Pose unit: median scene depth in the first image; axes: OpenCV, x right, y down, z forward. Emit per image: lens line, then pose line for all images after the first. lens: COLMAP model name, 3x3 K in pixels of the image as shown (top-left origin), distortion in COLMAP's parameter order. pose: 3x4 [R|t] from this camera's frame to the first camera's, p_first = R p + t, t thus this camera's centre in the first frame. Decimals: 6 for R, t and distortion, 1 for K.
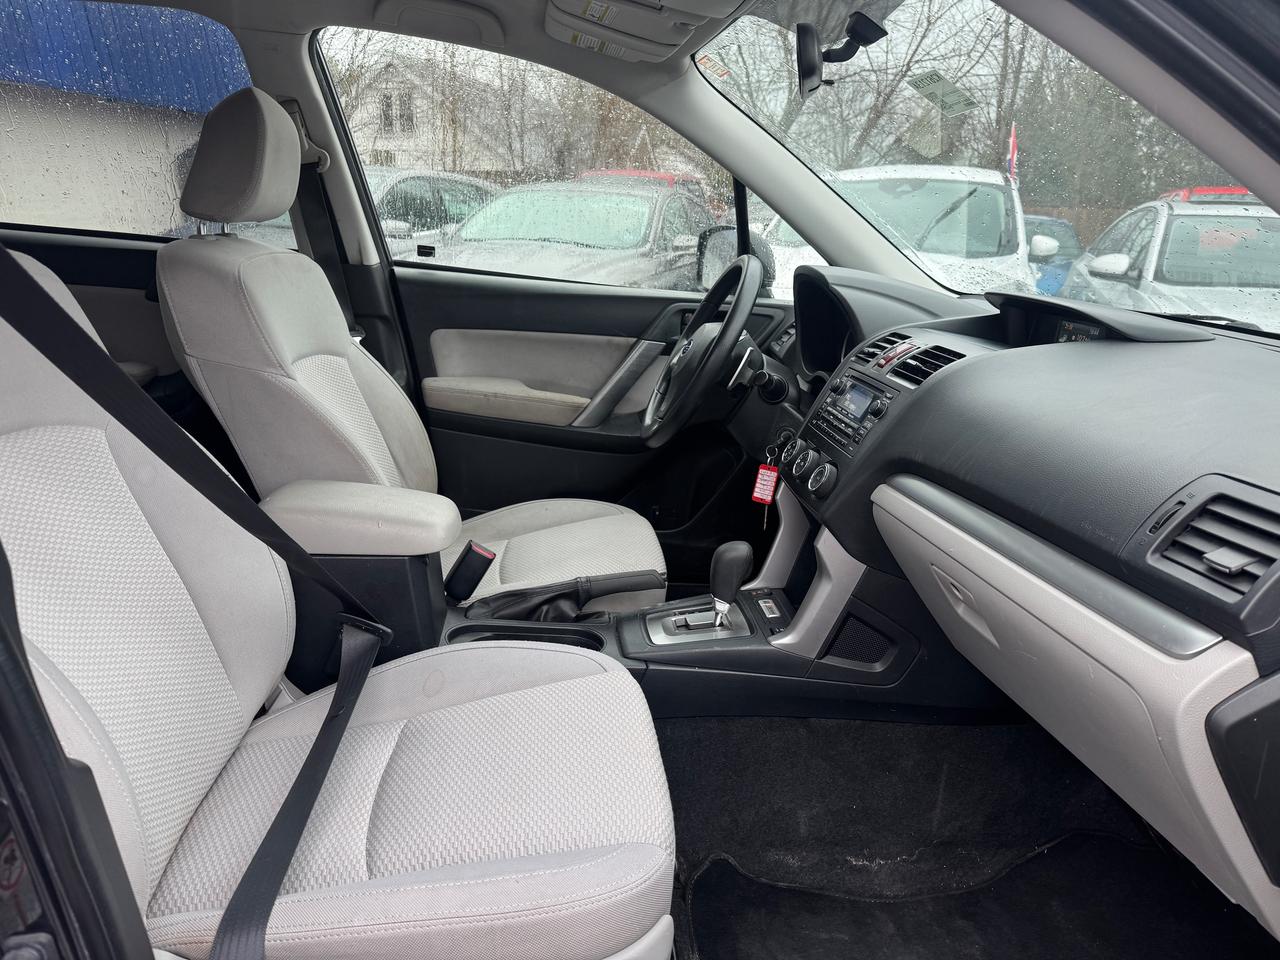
lens RADIAL K [[890.2, 0, 640.1], [0, 890.2, 483.6], [0, 0, 1]] dist [0.043571, -0.052642]
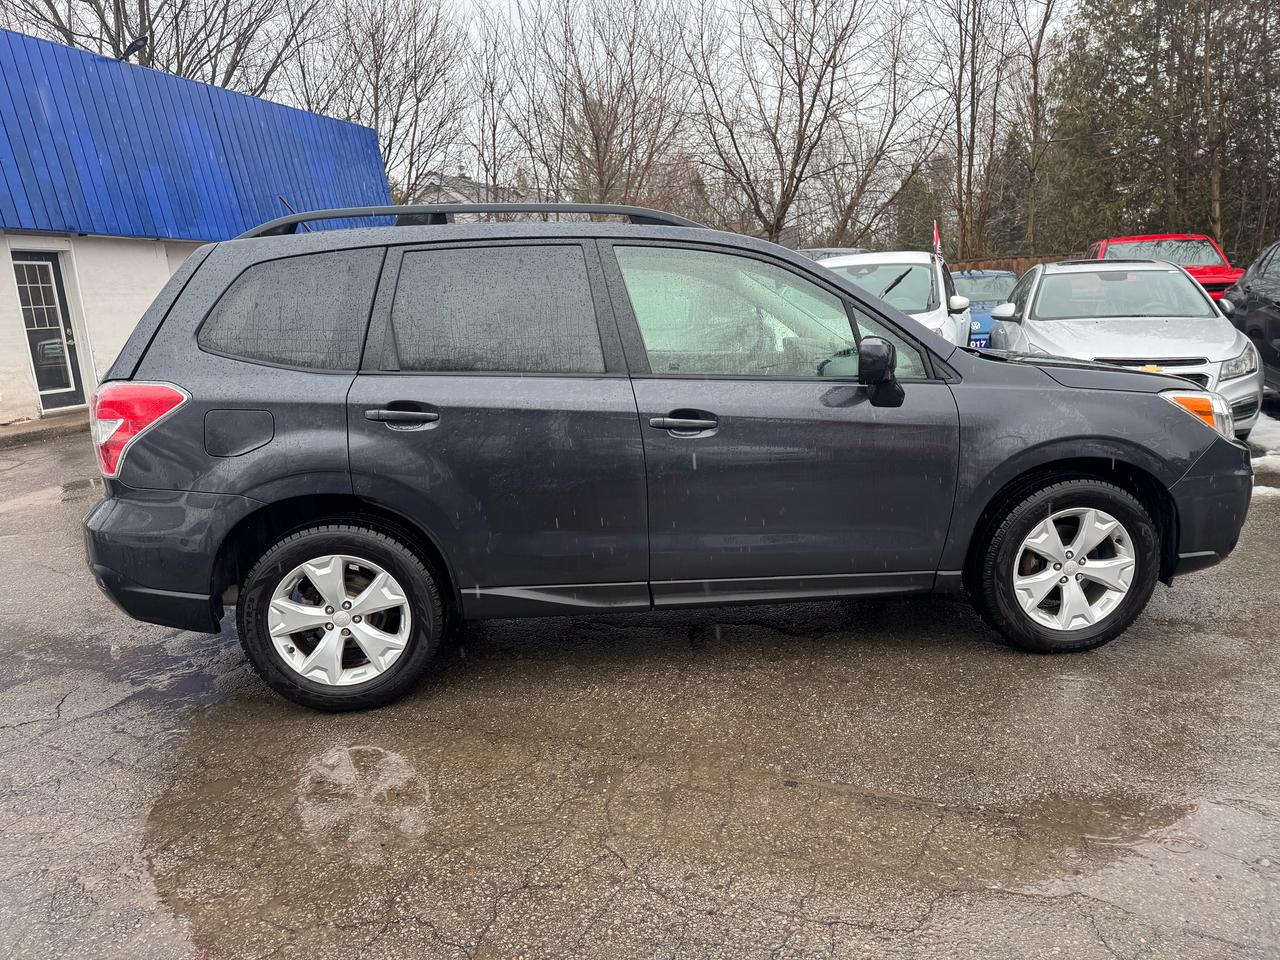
lens RADIAL K [[890.2, 0, 638.9], [0, 890.2, 482.1], [0, 0, 1]] dist [0.043571, -0.052642]
pose [[0.995999, -0.084234, -0.029840, -0.057507], [0.081657, 0.993523, -0.079021, 0.100925], [0.036303, 0.076268, 0.996426, -0.457943]]
